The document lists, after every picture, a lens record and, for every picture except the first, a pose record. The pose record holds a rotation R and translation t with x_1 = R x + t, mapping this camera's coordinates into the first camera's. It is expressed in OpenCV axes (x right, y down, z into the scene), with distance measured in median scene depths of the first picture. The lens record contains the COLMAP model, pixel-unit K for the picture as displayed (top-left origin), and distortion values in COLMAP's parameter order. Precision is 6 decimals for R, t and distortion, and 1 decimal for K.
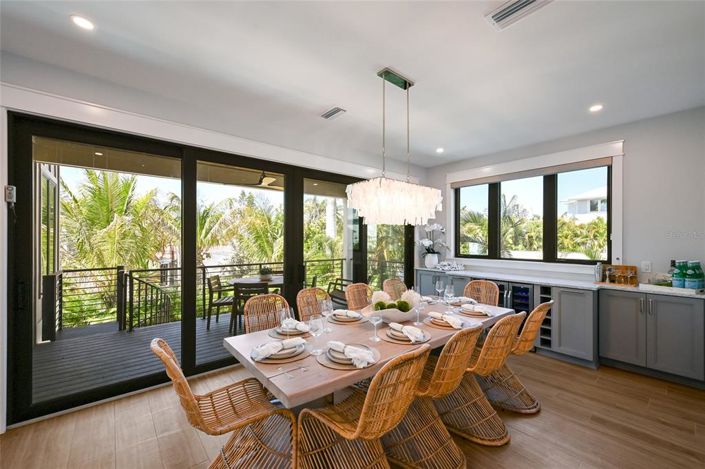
lens RADIAL K [[288.6, 0, 355.0], [0, 288.6, 235.2], [0, 0, 1]] dist [0.002032, -0.000135]
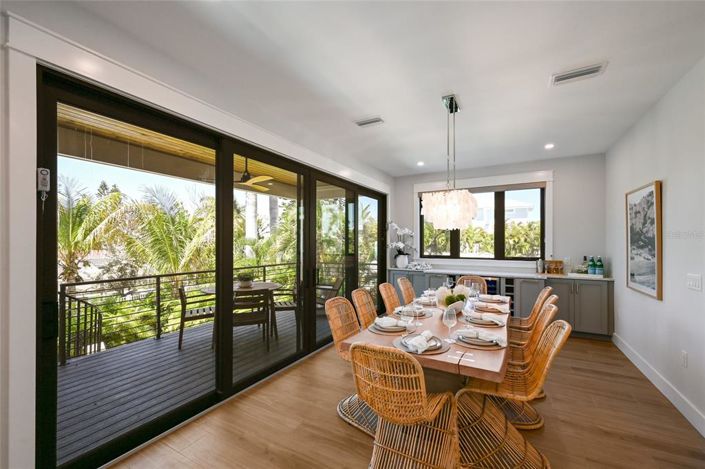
lens RADIAL K [[288.6, 0, 355.2], [0, 288.6, 239.6], [0, 0, 1]] dist [0.002032, -0.000135]
pose [[0.936268, 0.000890, 0.351284, -0.406729], [-0.002625, 0.999987, 0.004463, -0.000238], [-0.351275, -0.005101, 0.936258, 0.029622]]
